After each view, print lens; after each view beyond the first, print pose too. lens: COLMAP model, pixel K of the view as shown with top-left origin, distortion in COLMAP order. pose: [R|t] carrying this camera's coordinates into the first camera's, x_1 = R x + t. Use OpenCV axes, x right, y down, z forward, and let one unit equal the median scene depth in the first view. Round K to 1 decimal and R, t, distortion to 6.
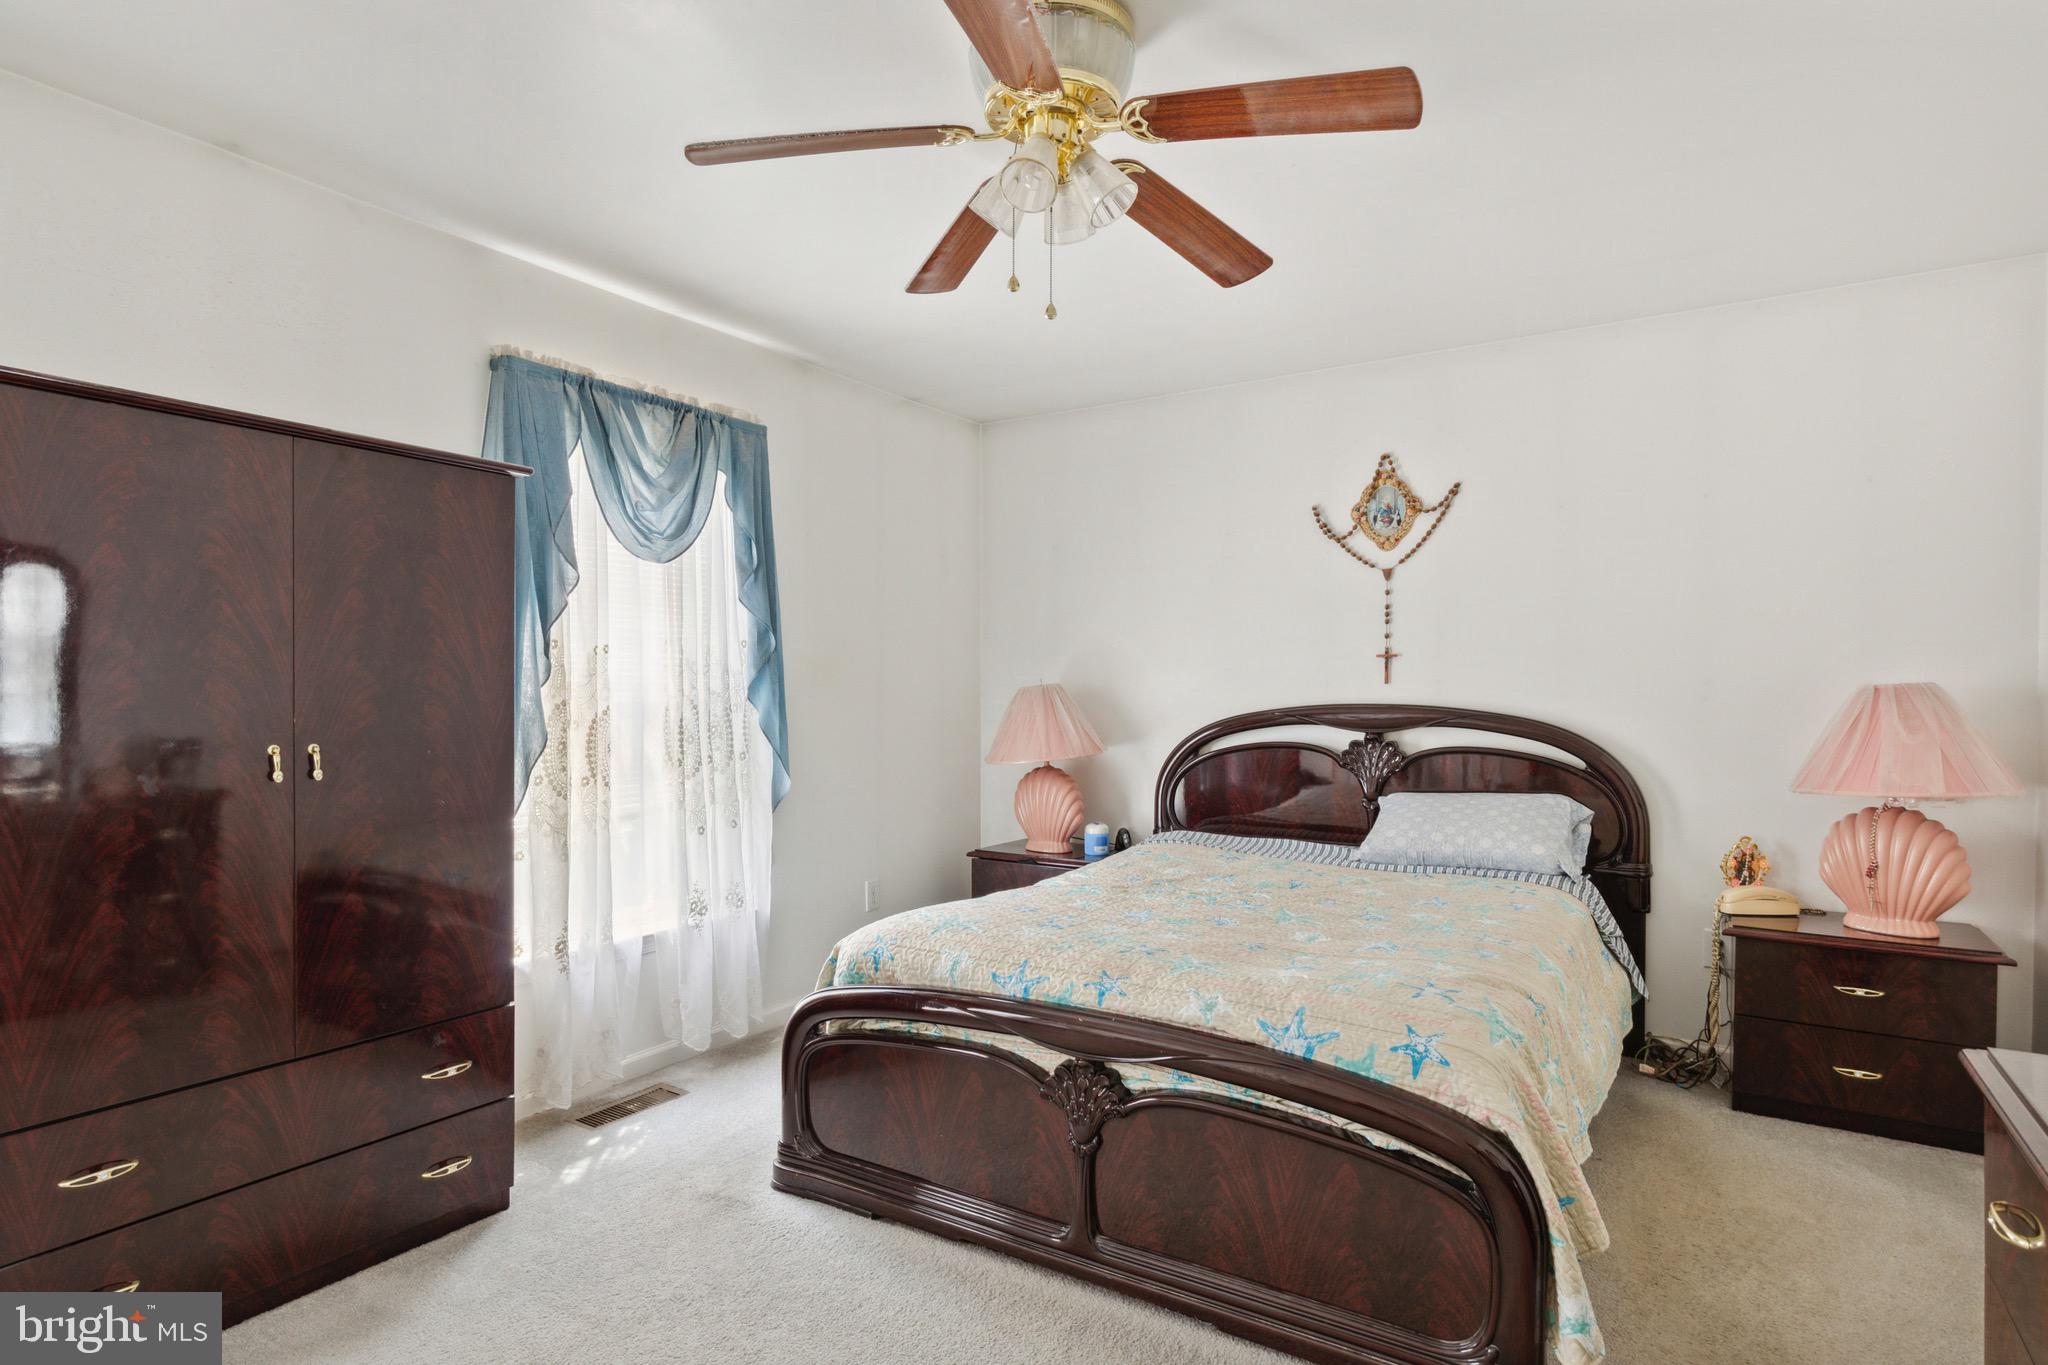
lens RADIAL K [[1064.1, 0, 1027.7], [0, 1064.1, 690.9], [0, 0, 1]] dist [0.001719, 0.000215]
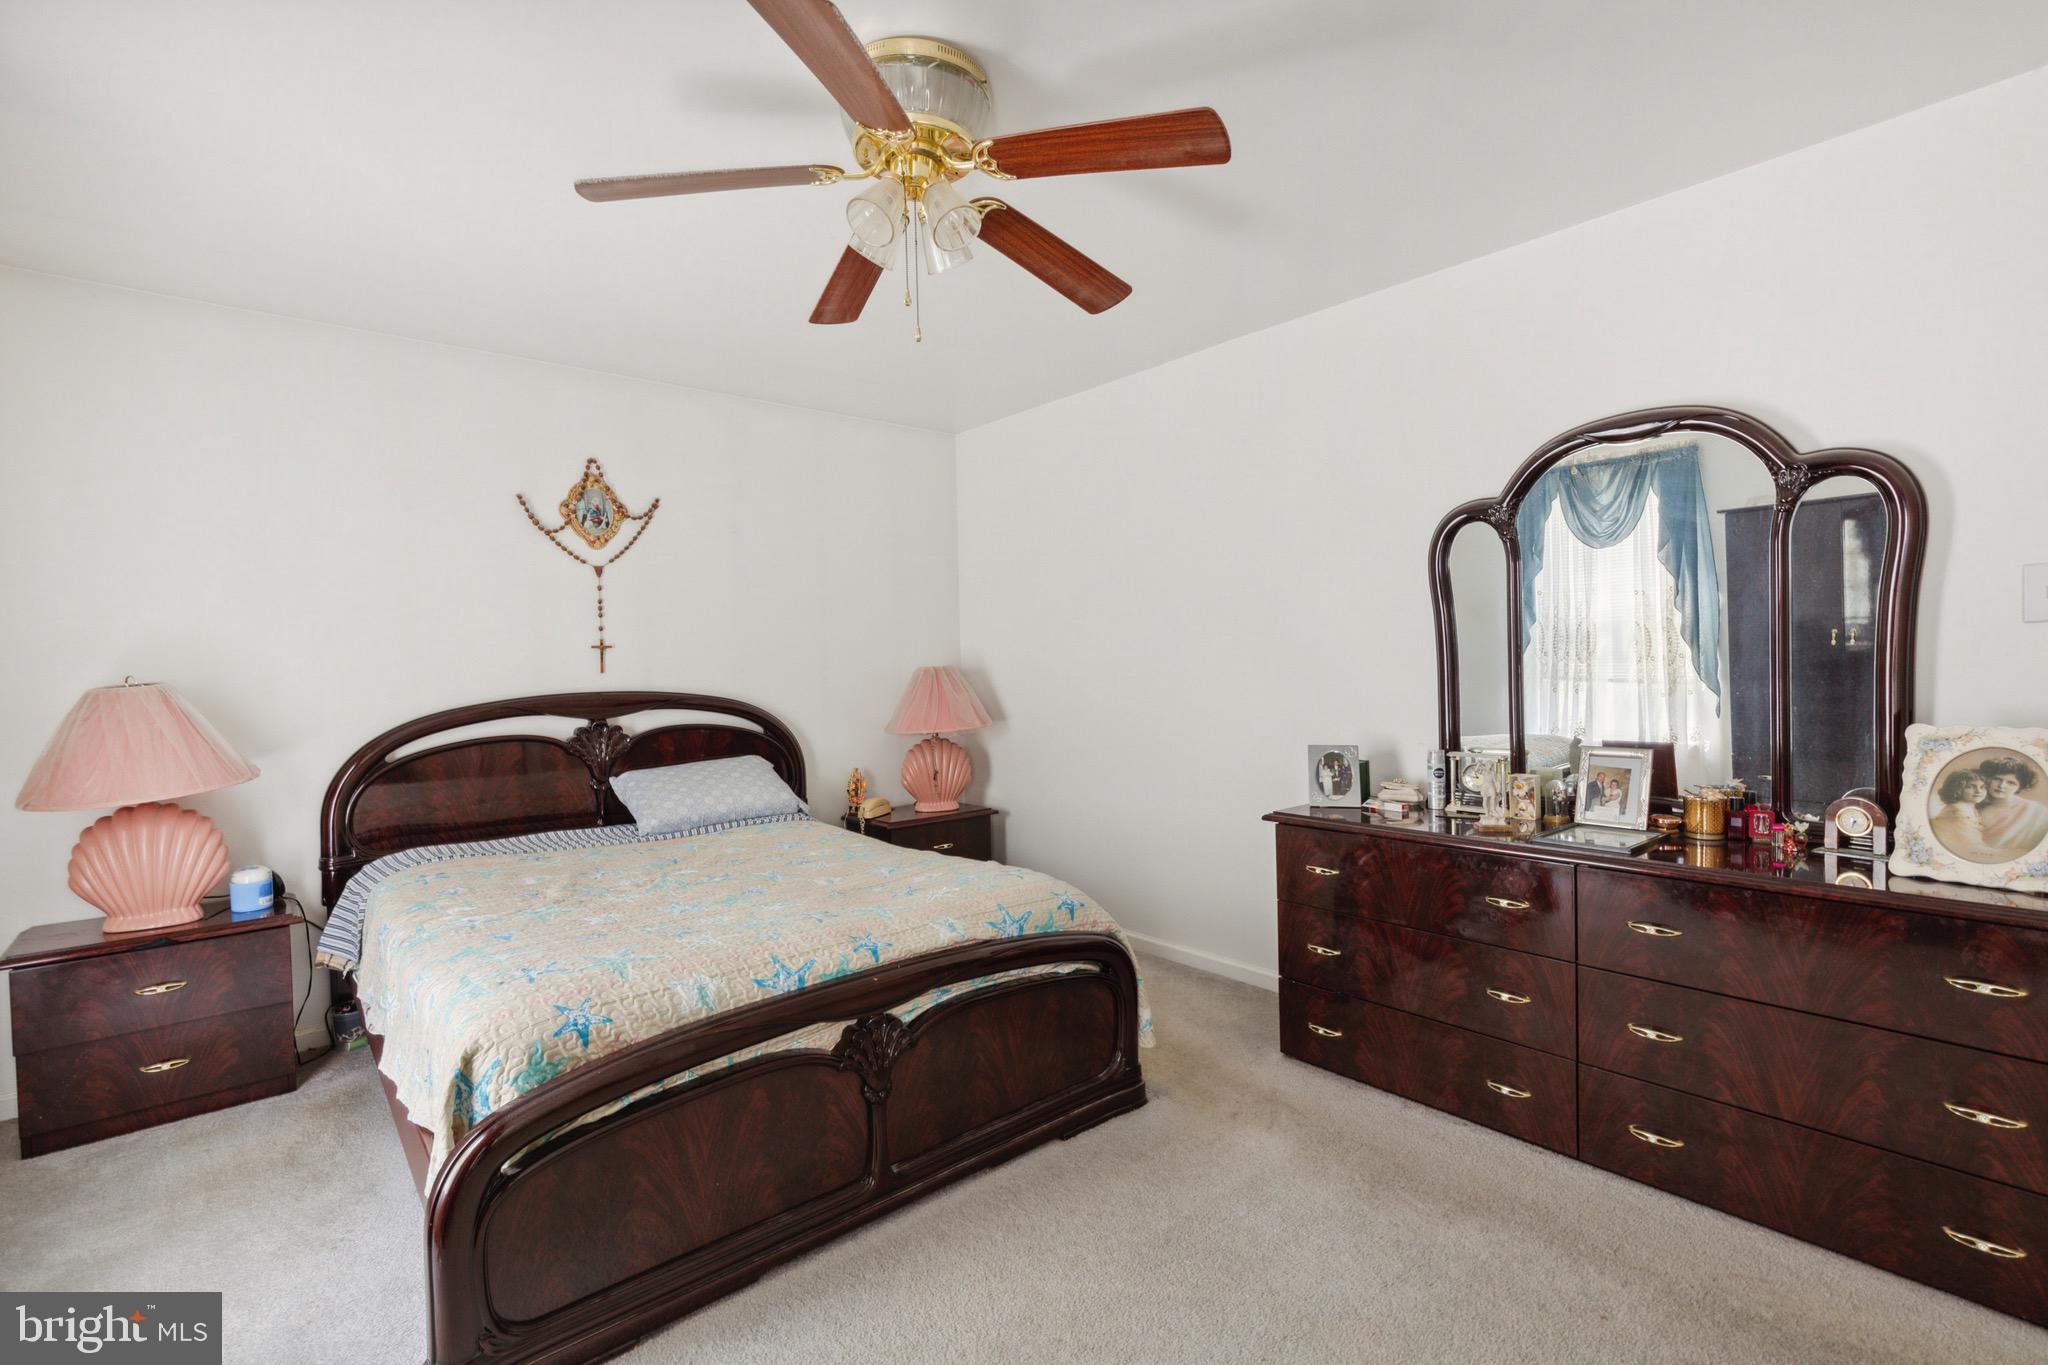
lens RADIAL K [[936.5, 0, 1024.0], [0, 936.5, 682.5], [0, 0, 1]] dist [-0.001469, -0.000193]
pose [[0.292647, -0.024726, 0.955901, -0.444643], [0.027793, 0.999463, 0.017344, -0.001822], [-0.955817, 0.021492, 0.293177, 0.316307]]
